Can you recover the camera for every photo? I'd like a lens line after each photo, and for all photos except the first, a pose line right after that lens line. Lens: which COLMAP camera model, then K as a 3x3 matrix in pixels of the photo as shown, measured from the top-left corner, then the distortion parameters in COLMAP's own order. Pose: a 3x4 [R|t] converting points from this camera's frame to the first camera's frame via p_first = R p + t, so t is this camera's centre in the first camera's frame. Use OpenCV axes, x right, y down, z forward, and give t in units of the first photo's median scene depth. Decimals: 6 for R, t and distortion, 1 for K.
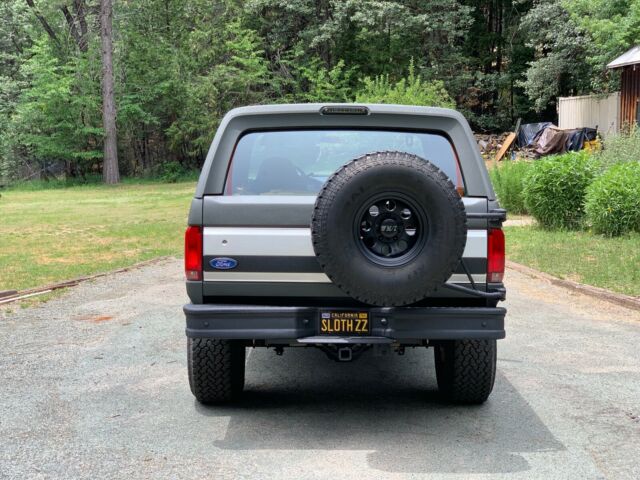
lens RADIAL K [[952.4, 0, 318.7], [0, 952.4, 237.8], [0, 0, 1]] dist [0.060015, 0.000000]
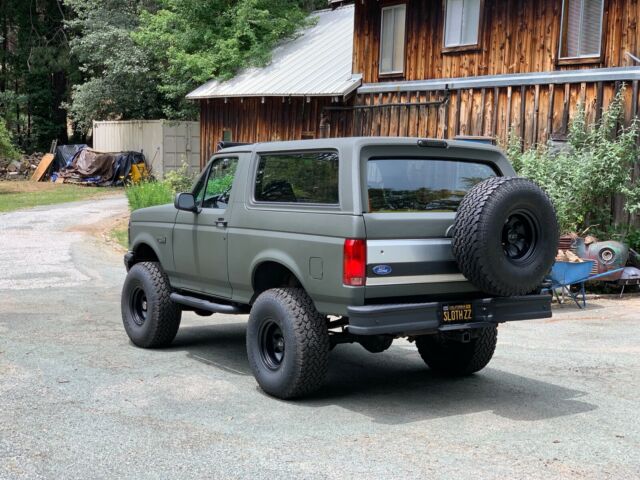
lens RADIAL K [[952.4, 0, 320.8], [0, 952.4, 243.5], [0, 0, 1]] dist [0.060015, 0.000000]
pose [[0.836797, -0.028080, 0.546793, -0.779827], [0.036759, 0.999312, -0.004936, -0.002986], [-0.546278, 0.024230, 0.837253, 0.041191]]
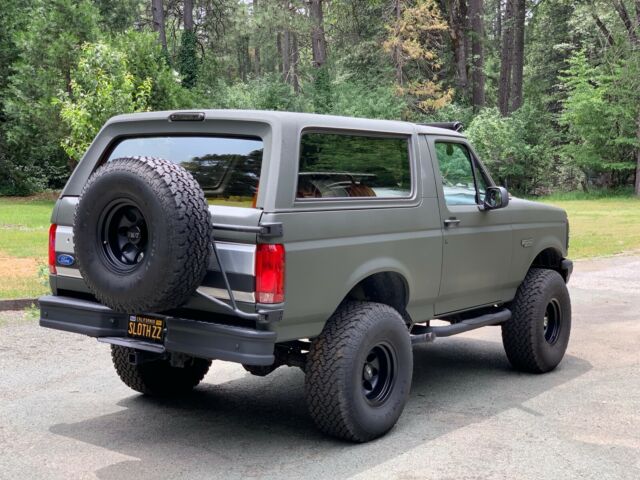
lens RADIAL K [[952.4, 0, 318.7], [0, 952.4, 239.8], [0, 0, 1]] dist [0.060015, 0.000000]
pose [[0.804400, 0.062744, -0.590765, 0.735432], [-0.068332, 0.997579, 0.012910, -0.027970], [0.590145, 0.029983, 0.806740, 0.282322]]
